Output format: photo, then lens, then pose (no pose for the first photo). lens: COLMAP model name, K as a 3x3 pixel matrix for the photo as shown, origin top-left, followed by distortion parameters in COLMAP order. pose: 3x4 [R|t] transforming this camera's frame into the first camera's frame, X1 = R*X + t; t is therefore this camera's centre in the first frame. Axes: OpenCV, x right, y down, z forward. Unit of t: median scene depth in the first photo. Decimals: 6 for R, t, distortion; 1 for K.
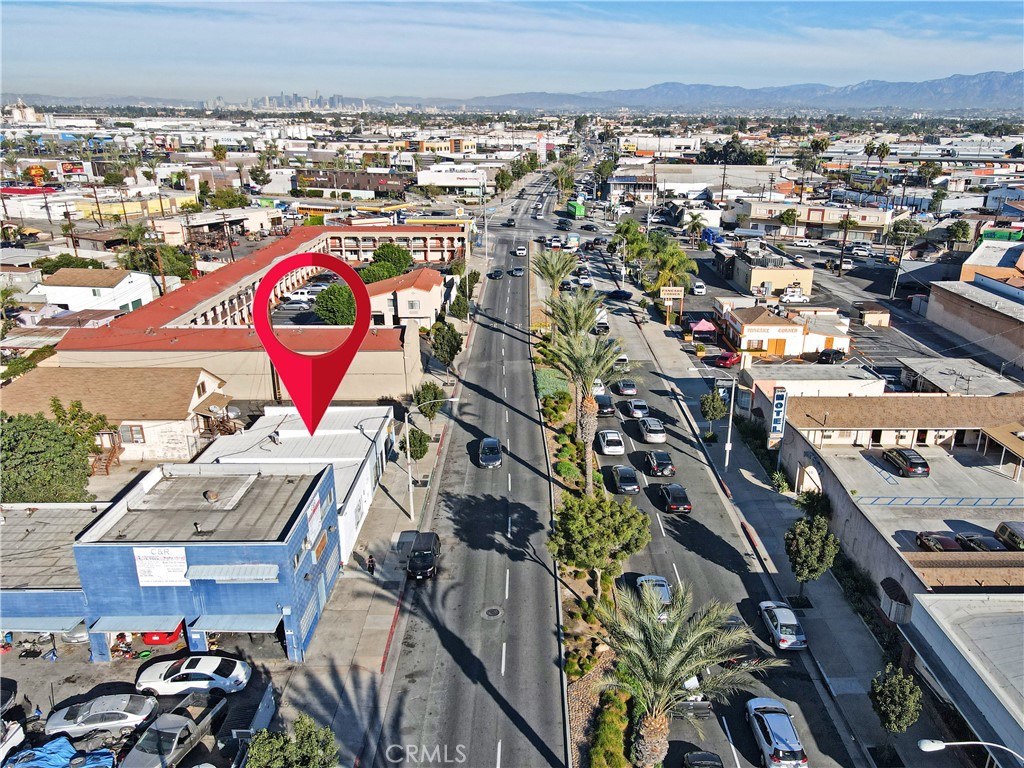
lens RADIAL K [[759.5, 0, 485.9], [0, 759.5, 398.3], [0, 0, 1]] dist [0.005268, 0.003380]
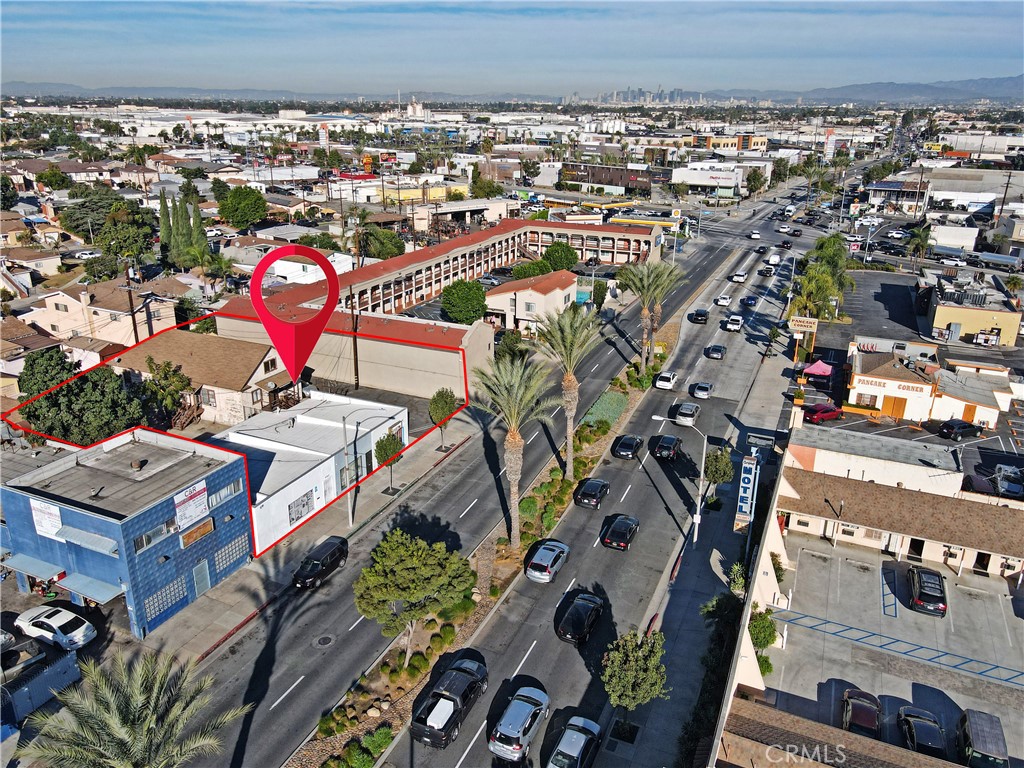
lens RADIAL K [[759.5, 0, 486.4], [0, 759.5, 394.1], [0, 0, 1]] dist [0.005268, 0.003380]
pose [[0.914315, 0.142731, -0.379019, 0.274982], [-0.141961, 0.989413, 0.030137, -0.041800], [0.379308, 0.026251, 0.924898, 0.109211]]
